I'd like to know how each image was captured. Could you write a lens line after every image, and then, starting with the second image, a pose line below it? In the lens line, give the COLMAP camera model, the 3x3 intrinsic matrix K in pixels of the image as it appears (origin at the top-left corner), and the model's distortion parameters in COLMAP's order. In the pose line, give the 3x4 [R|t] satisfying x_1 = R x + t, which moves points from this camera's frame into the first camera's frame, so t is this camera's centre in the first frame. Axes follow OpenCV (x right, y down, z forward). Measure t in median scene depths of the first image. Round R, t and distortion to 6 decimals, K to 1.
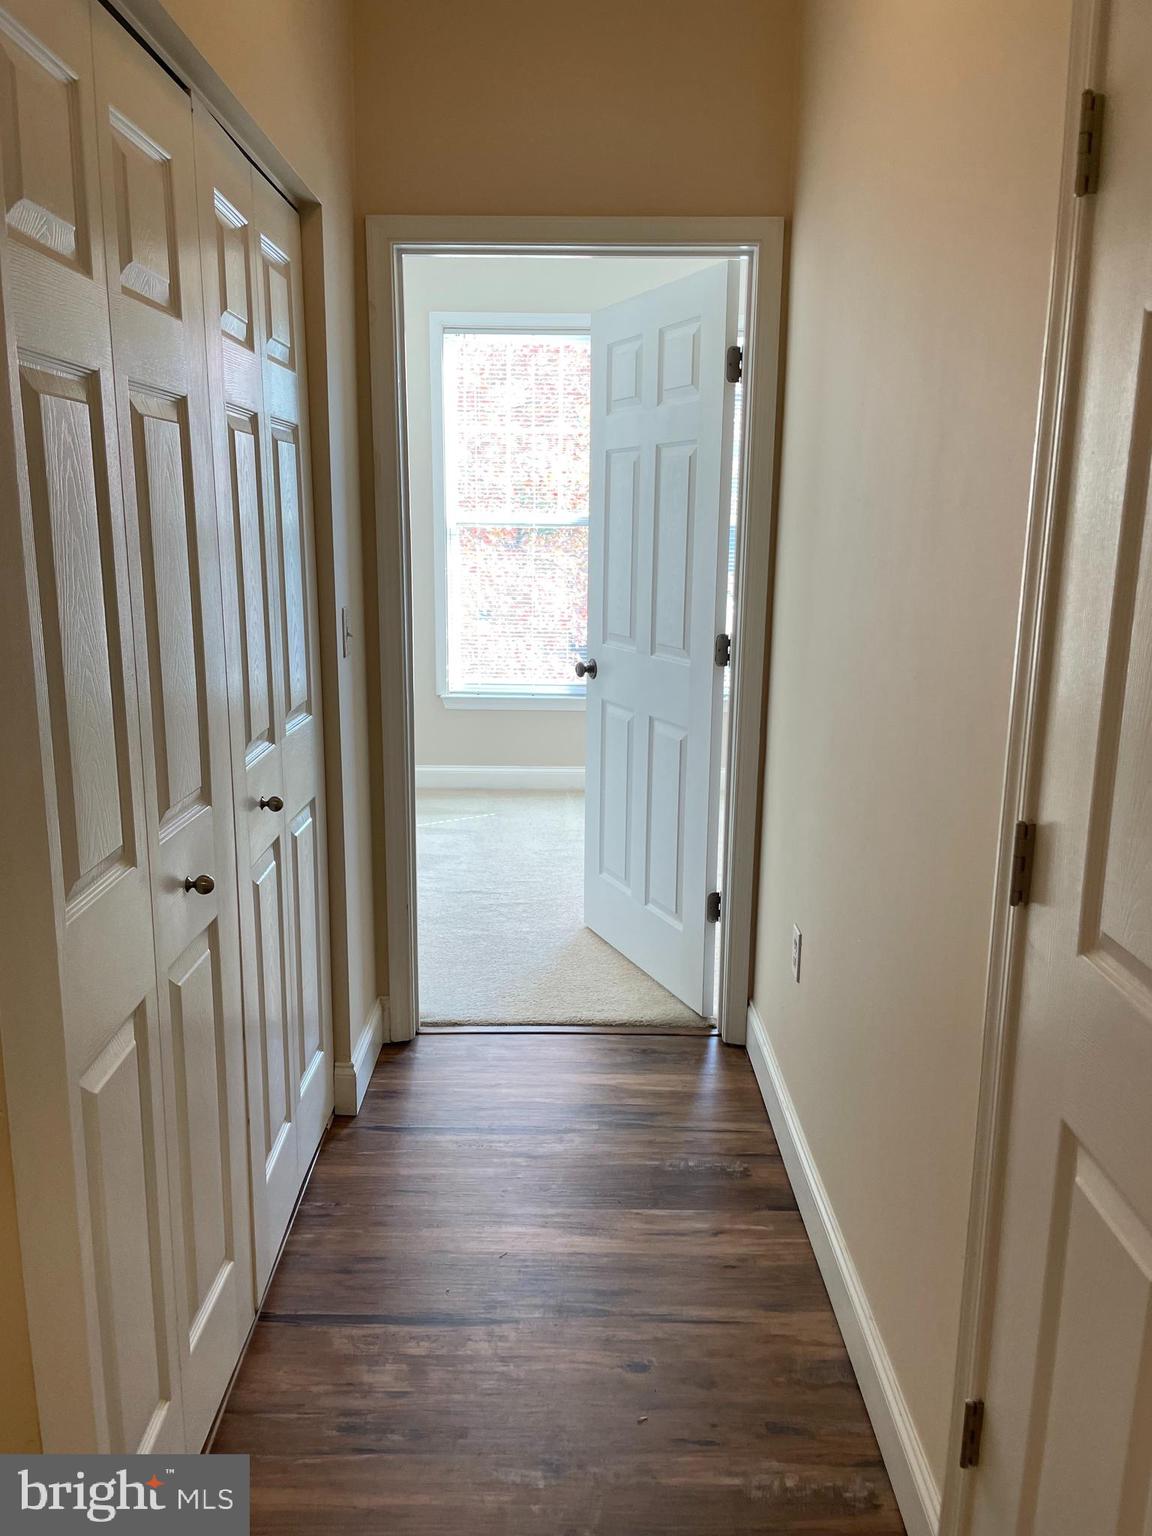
lens RADIAL K [[1166.2, 0, 564.1], [0, 1166.2, 747.1], [0, 0, 1]] dist [0.100307, -0.141226]
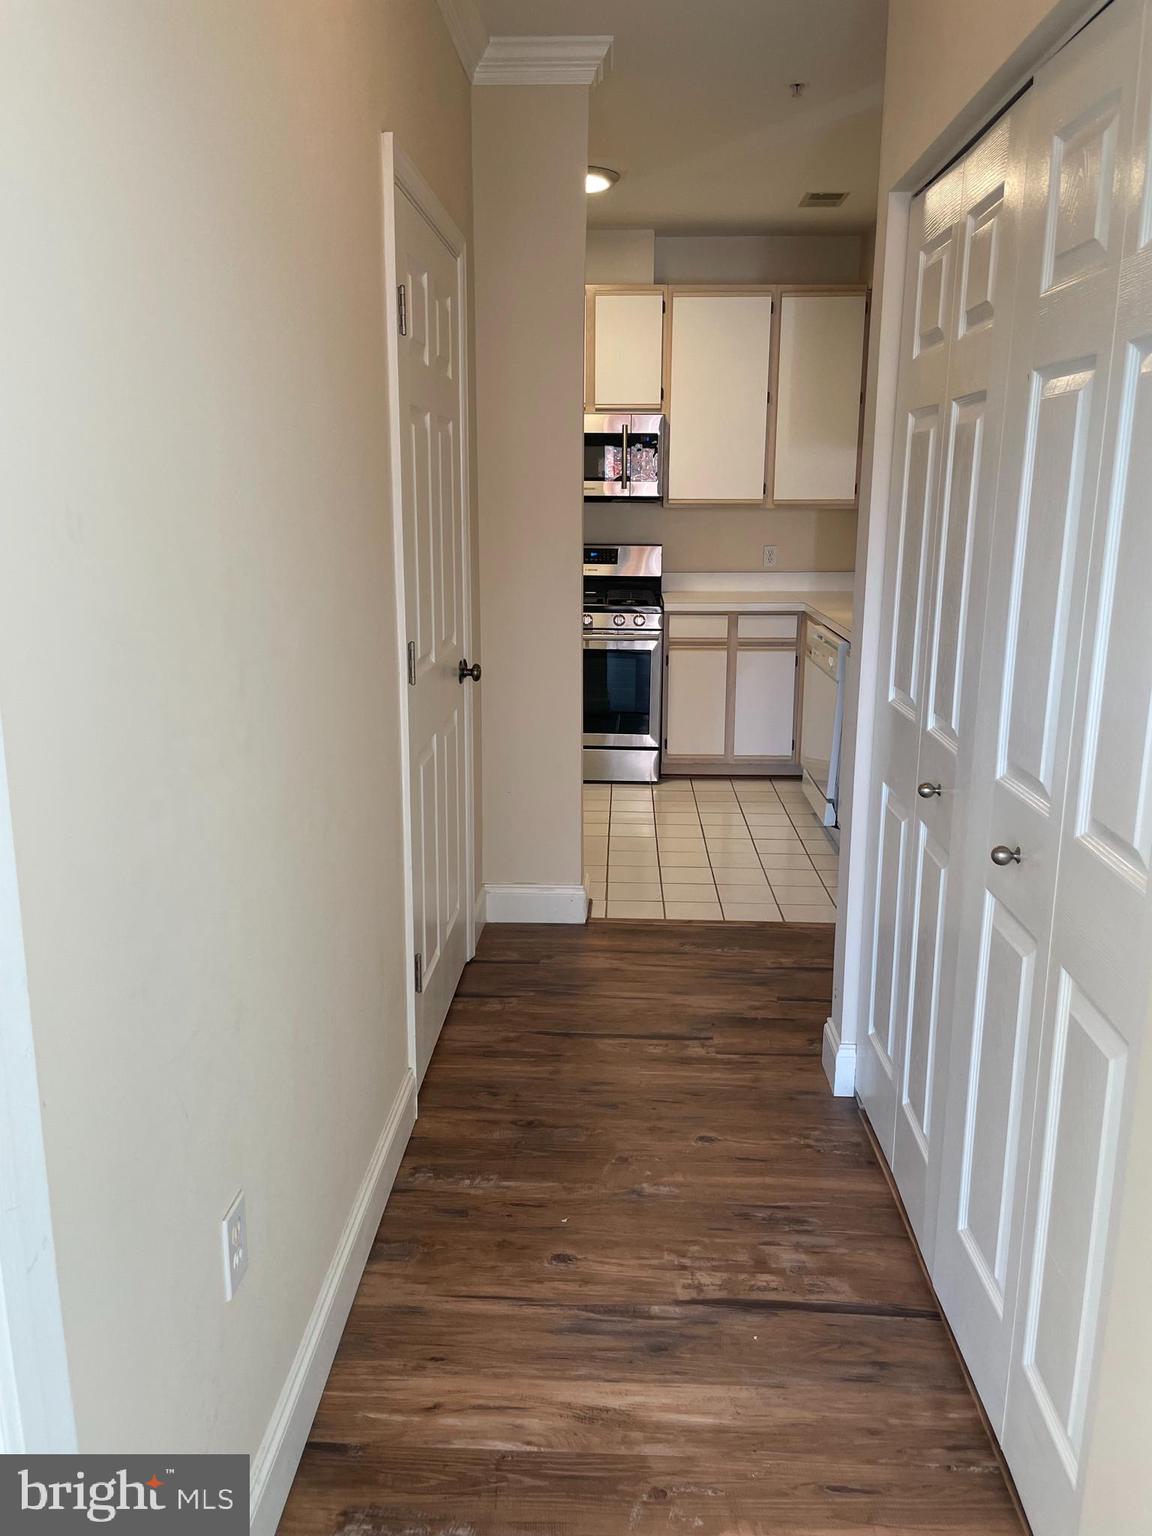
lens RADIAL K [[1166.2, 0, 564.1], [0, 1166.2, 747.1], [0, 0, 1]] dist [0.100307, -0.141226]
pose [[-0.998411, -0.025075, 0.050460, 0.015637], [-0.002124, 0.911637, 0.410990, -0.352653], [-0.056307, 0.410230, -0.910242, 1.721229]]
